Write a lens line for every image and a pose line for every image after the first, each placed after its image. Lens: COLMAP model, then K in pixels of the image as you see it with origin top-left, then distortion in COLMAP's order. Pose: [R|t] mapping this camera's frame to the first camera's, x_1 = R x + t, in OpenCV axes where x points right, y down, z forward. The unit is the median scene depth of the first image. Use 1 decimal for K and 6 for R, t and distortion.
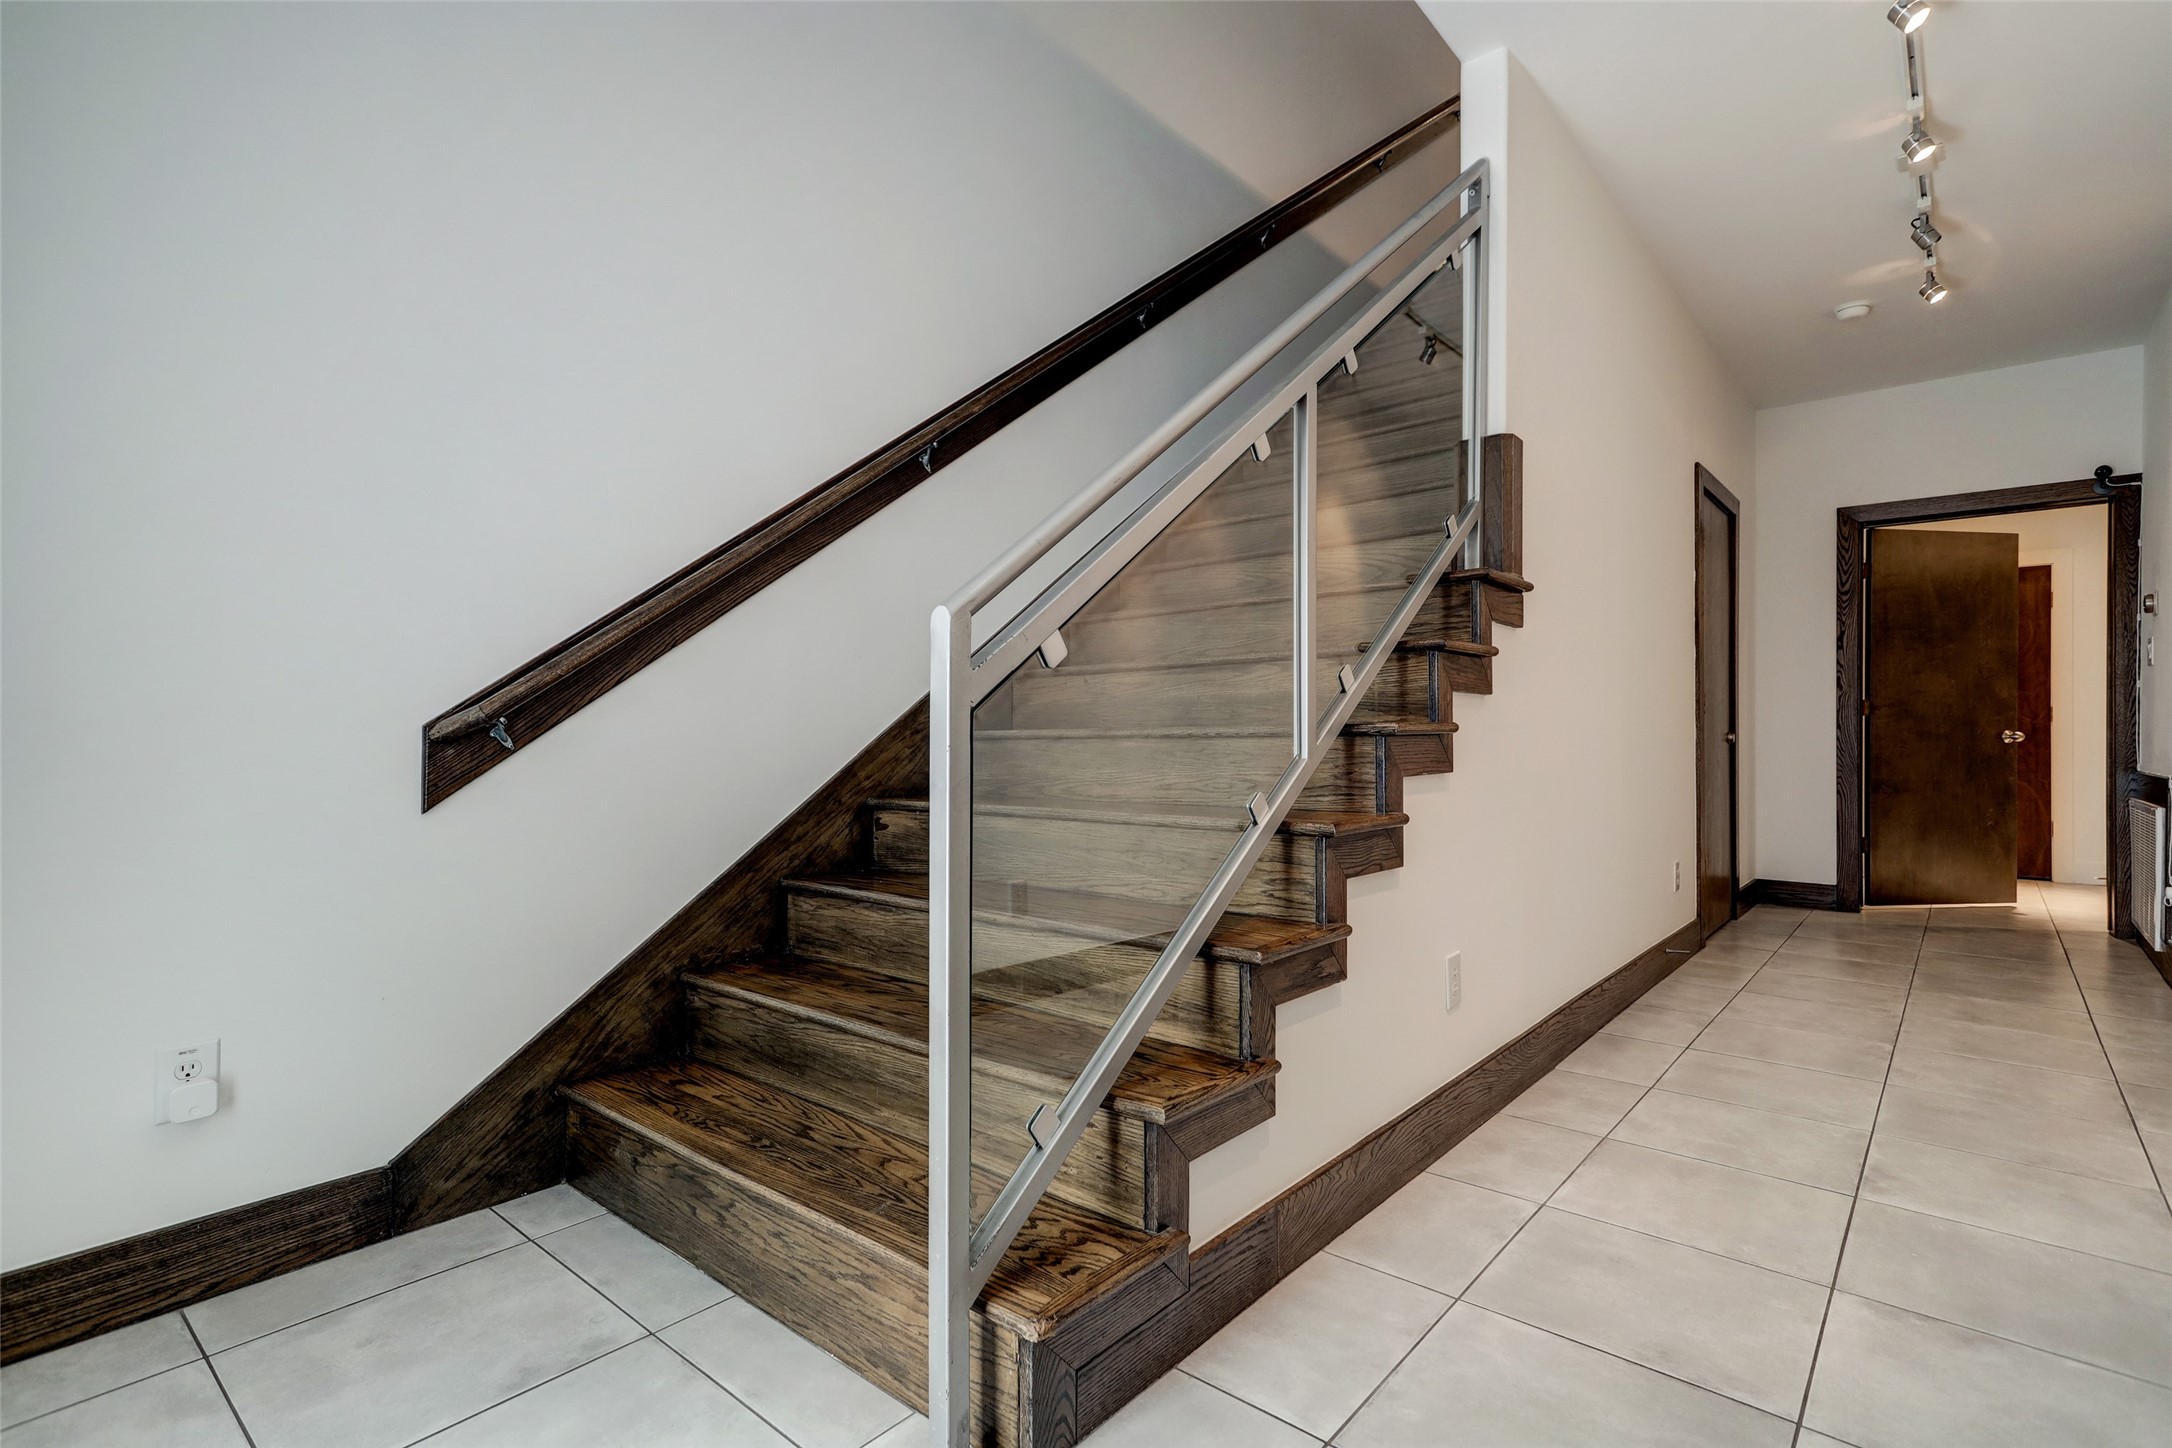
lens RADIAL K [[1051.5, 0, 1087.0], [0, 1051.5, 715.6], [0, 0, 1]] dist [0.014147, 0.000688]
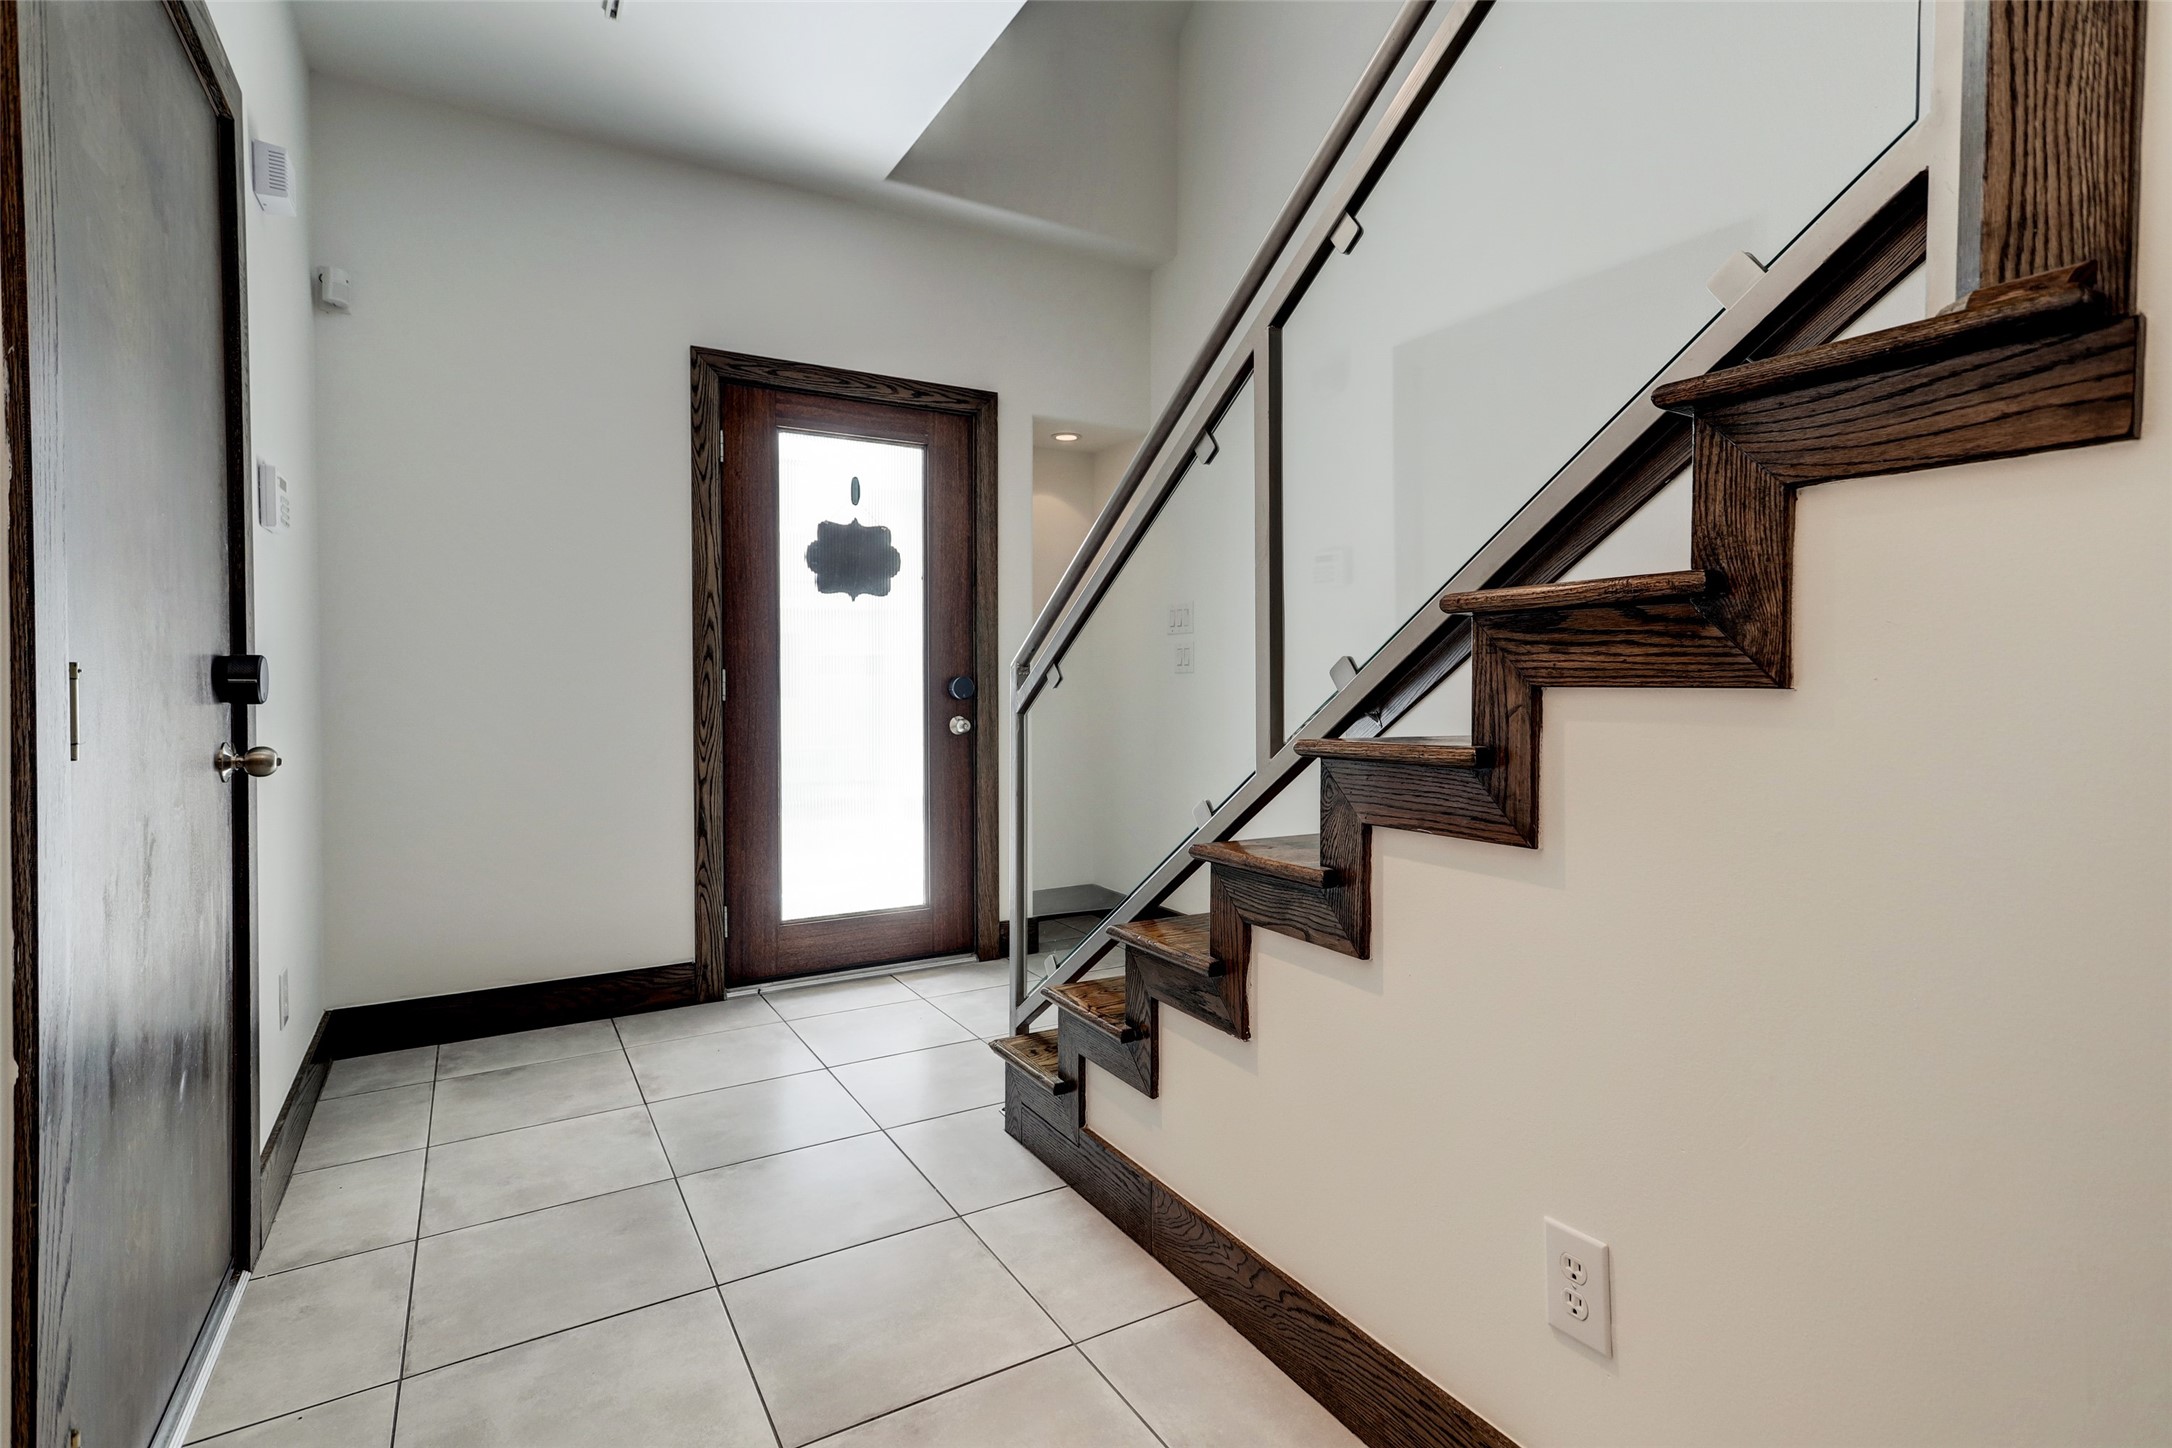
lens RADIAL K [[1051.5, 0, 1087.0], [0, 1051.5, 715.6], [0, 0, 1]] dist [0.014147, 0.000688]
pose [[-0.340092, 0.013358, -0.940297, 1.235841], [0.003822, 0.999910, 0.012822, -0.024646], [0.940384, 0.000766, -0.340113, 1.336620]]
